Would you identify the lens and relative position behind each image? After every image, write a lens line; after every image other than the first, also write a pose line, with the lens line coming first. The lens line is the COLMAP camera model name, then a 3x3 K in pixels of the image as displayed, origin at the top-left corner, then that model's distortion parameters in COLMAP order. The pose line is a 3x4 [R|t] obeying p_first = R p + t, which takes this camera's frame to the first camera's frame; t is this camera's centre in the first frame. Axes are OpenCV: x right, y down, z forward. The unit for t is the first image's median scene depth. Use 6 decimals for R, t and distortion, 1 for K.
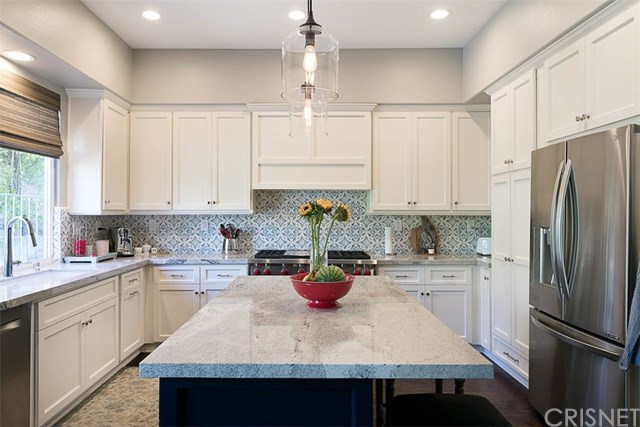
lens RADIAL K [[421.2, 0, 310.6], [0, 421.2, 213.0], [0, 0, 1]] dist [-0.002192, -0.000561]
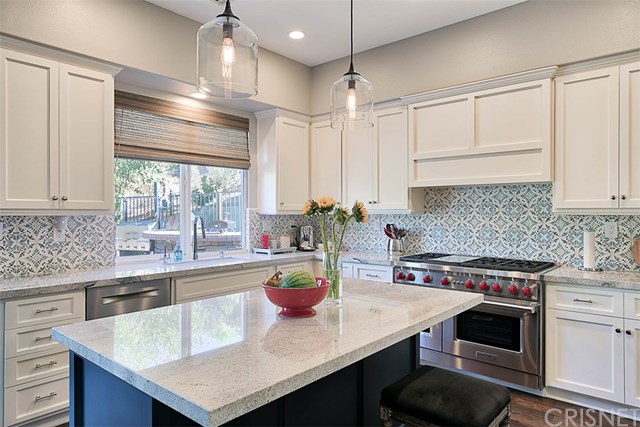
lens RADIAL K [[421.2, 0, 310.6], [0, 421.2, 213.0], [0, 0, 1]] dist [-0.002192, -0.000561]
pose [[0.752626, -0.001293, -0.658447, 0.303011], [0.000843, 0.999999, -0.000999, 0.001534], [0.658447, 0.000197, 0.752627, 0.141907]]
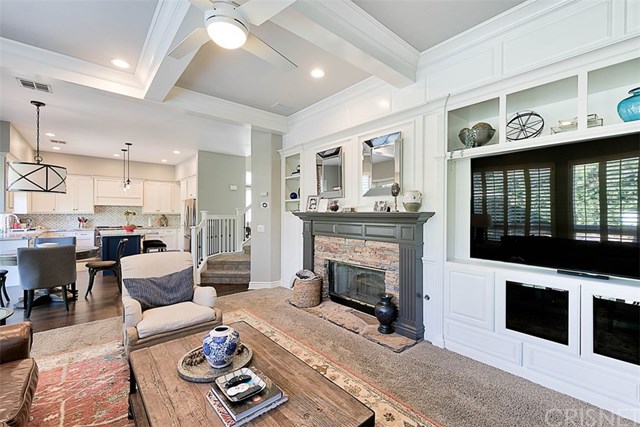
lens RADIAL K [[271.5, 0, 319.4], [0, 271.5, 214.9], [0, 0, 1]] dist [0.000612, 0.000032]
pose [[0.756219, -0.000256, 0.654319, -0.182653], [-0.003177, 0.999987, 0.004062, -0.002177], [-0.654311, -0.005151, 0.756208, -1.356808]]
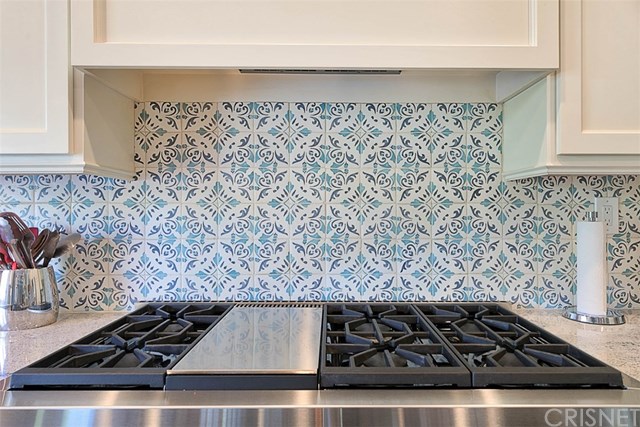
lens RADIAL K [[416.0, 0, 336.2], [0, 416.0, 212.9], [0, 0, 1]] dist [0.002127, 0.000733]
pose [[0.999685, -0.004917, 0.024616, 0.005896], [0.004900, 0.999988, 0.000754, 0.026840], [-0.024619, -0.000633, 0.999697, 0.728290]]
